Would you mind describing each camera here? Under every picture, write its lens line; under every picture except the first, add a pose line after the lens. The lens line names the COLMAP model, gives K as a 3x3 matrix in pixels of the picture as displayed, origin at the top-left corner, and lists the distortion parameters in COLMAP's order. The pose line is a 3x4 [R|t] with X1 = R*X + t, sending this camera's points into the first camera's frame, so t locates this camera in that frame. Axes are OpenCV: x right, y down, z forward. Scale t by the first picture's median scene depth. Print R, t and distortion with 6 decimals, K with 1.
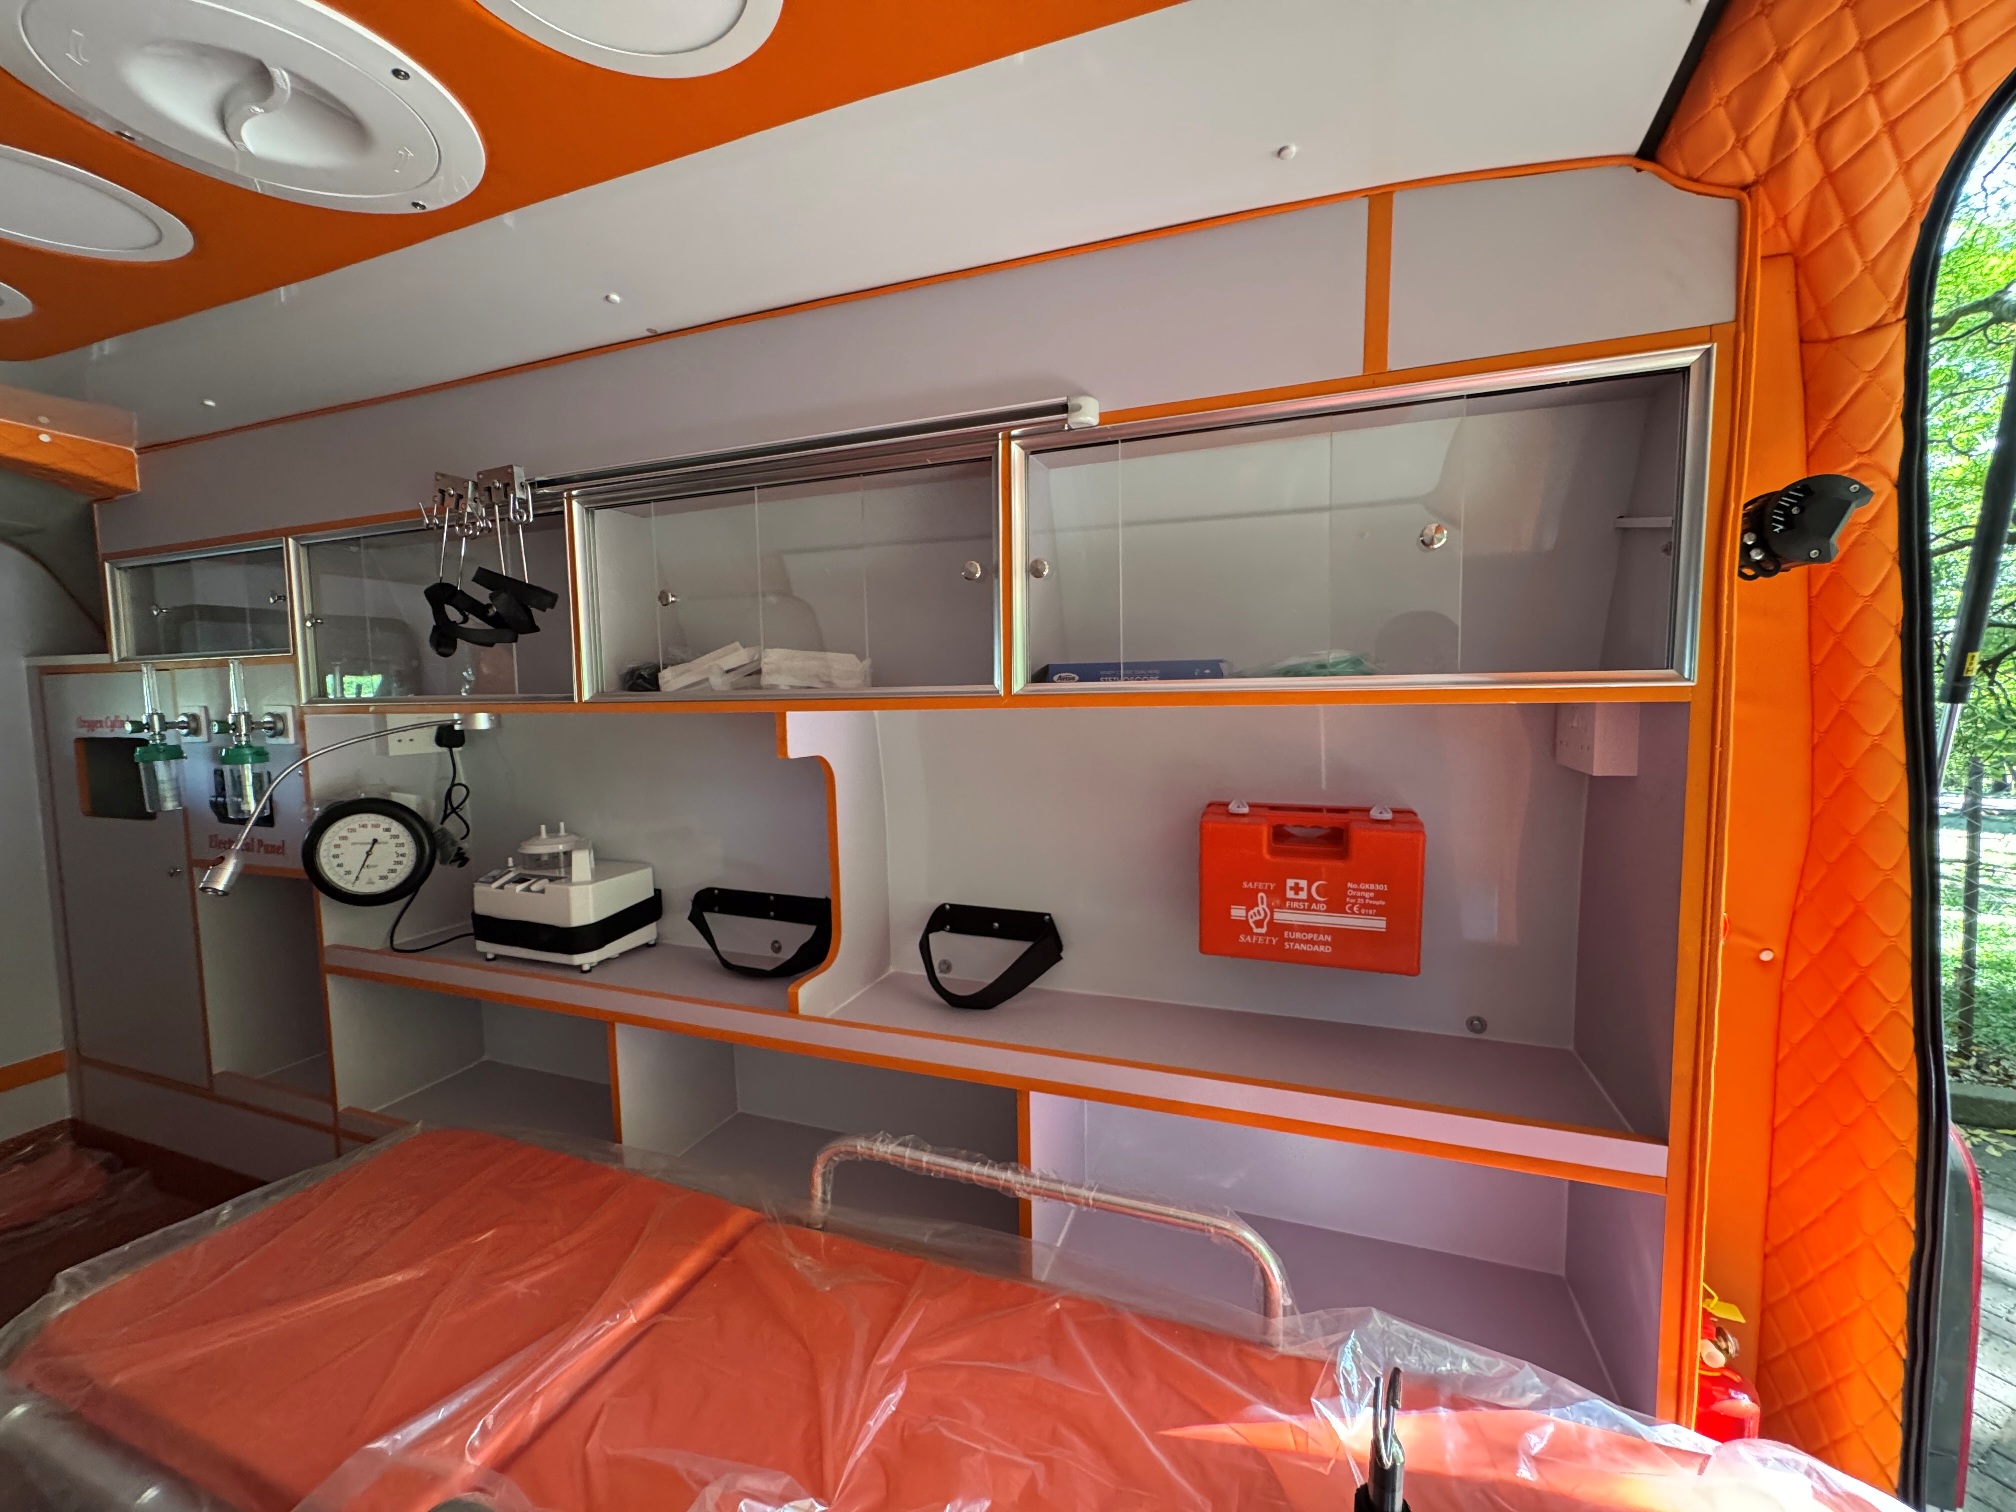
lens RADIAL K [[809.8, 0, 1008.0], [0, 809.8, 756.0], [0, 0, 1]] dist [-0.000262, -0.000013]
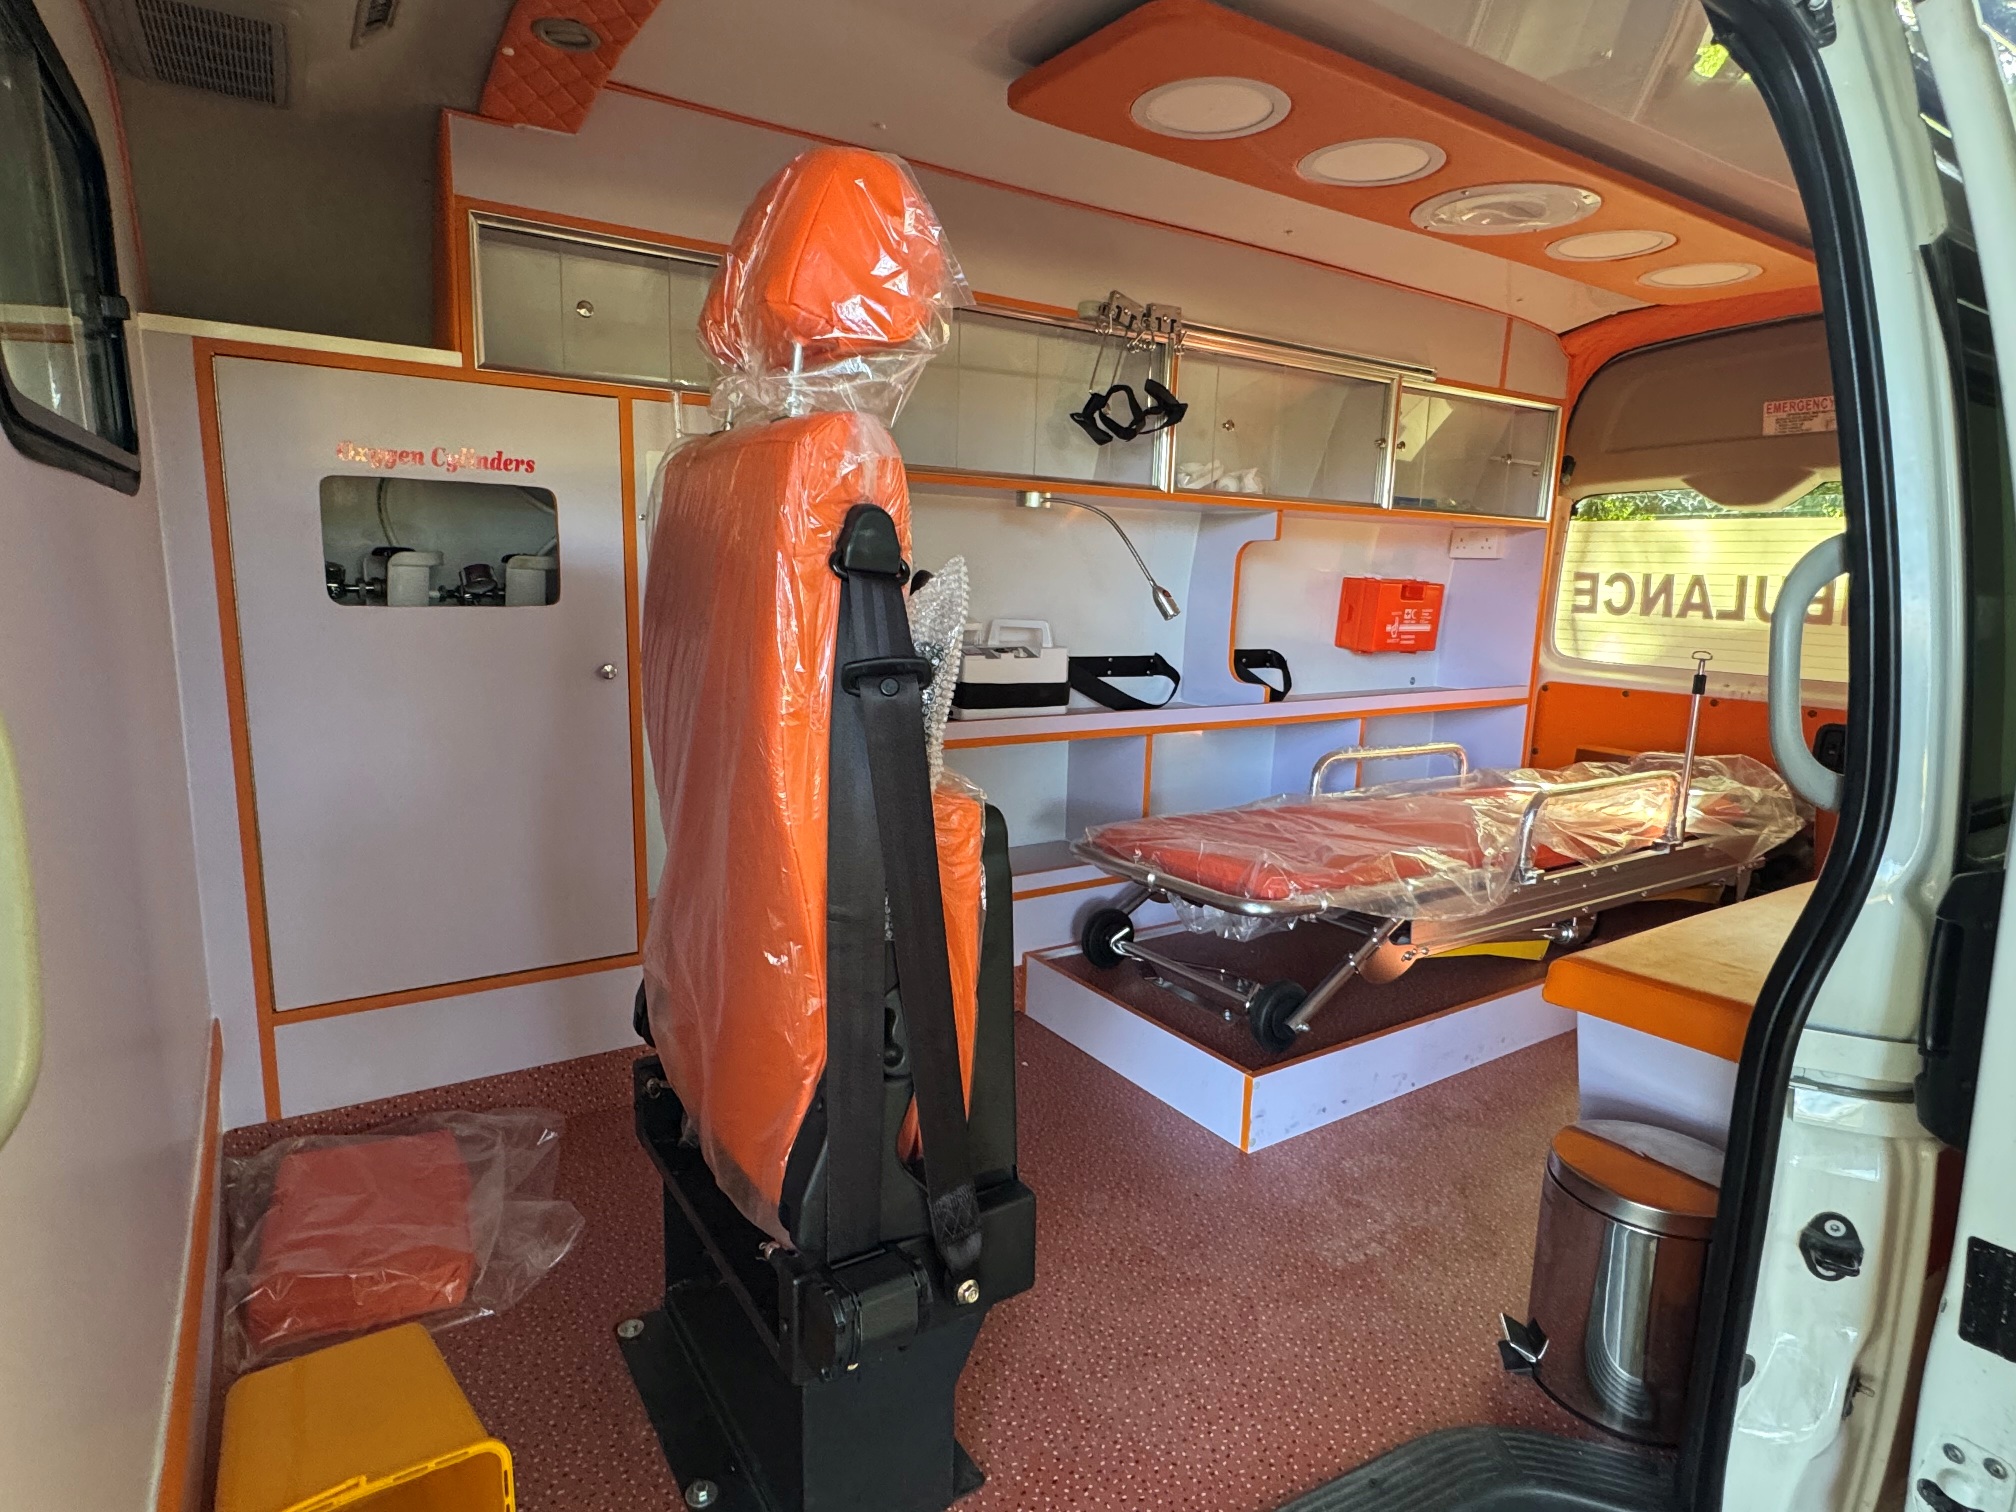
lens RADIAL K [[1087.5, 0, 1008.0], [0, 1087.5, 756.0], [0, 0, 1]] dist [-0.000105, 0.000012]
pose [[0.588290, -0.111320, 0.800951, -2.590908], [0.024307, 0.992466, 0.120085, 0.167786], [-0.808284, -0.051176, 0.586564, 0.166720]]
